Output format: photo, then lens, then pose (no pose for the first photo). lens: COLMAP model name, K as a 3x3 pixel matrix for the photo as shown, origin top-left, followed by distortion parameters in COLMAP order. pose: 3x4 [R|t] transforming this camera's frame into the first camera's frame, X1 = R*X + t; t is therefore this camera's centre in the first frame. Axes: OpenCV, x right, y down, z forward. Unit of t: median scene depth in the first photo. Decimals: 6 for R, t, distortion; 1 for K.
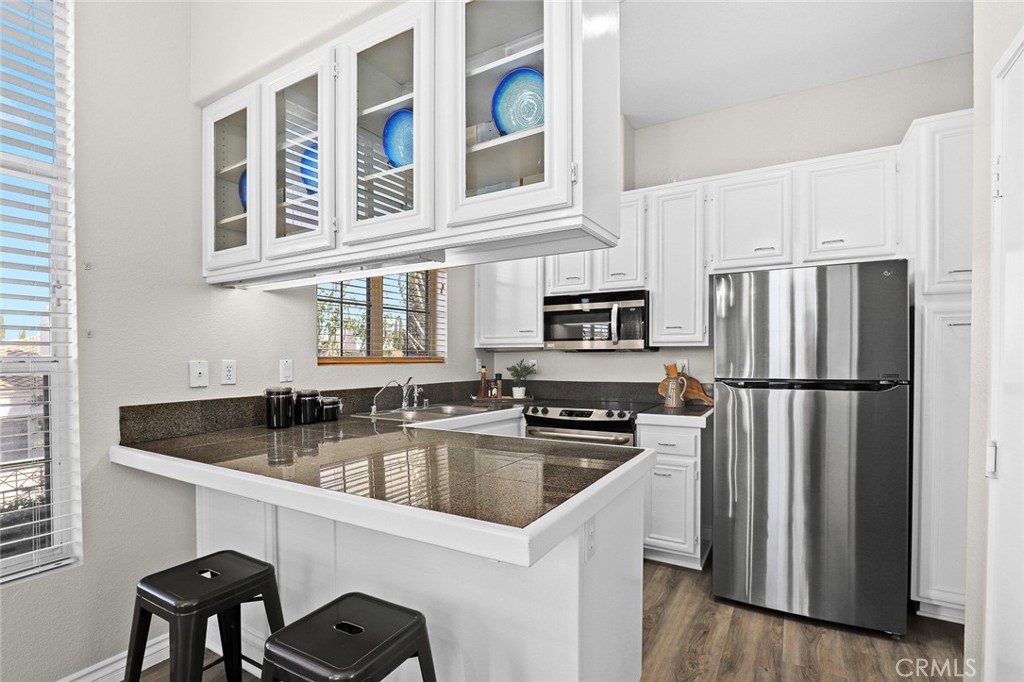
lens RADIAL K [[484.3, 0, 514.0], [0, 484.3, 347.1], [0, 0, 1]] dist [-0.003160, -0.000064]
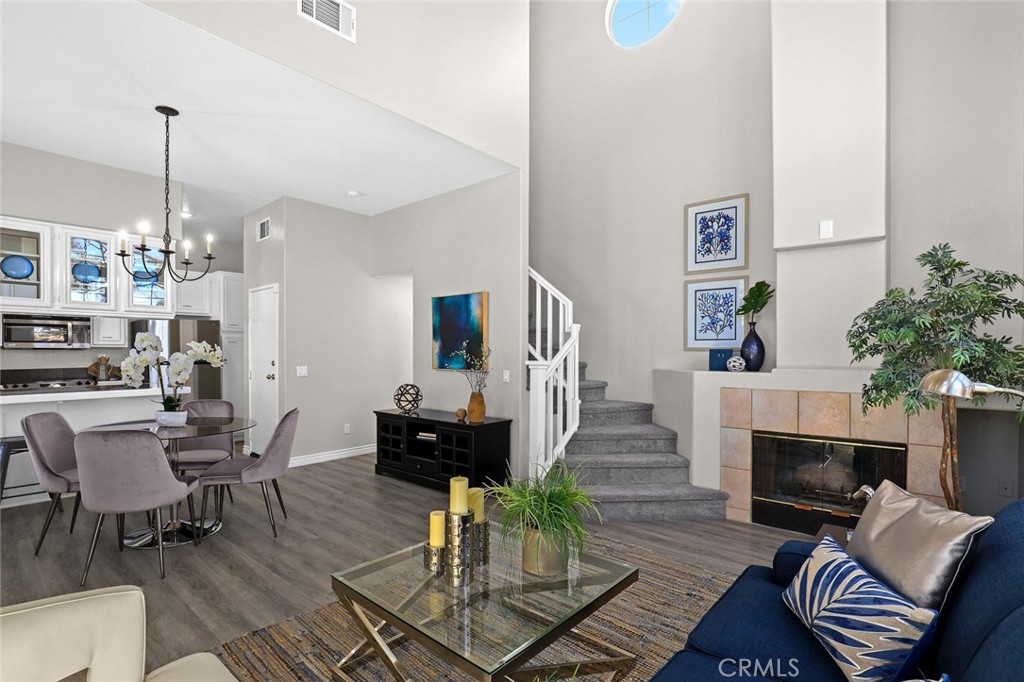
lens RADIAL K [[484.3, 0, 510.8], [0, 484.3, 356.6], [0, 0, 1]] dist [-0.003160, -0.000064]
pose [[0.194524, 0.000296, 0.980898, -1.217513], [-0.004236, 0.999991, 0.000538, 0.028760], [-0.980889, -0.004260, 0.194524, -0.943683]]
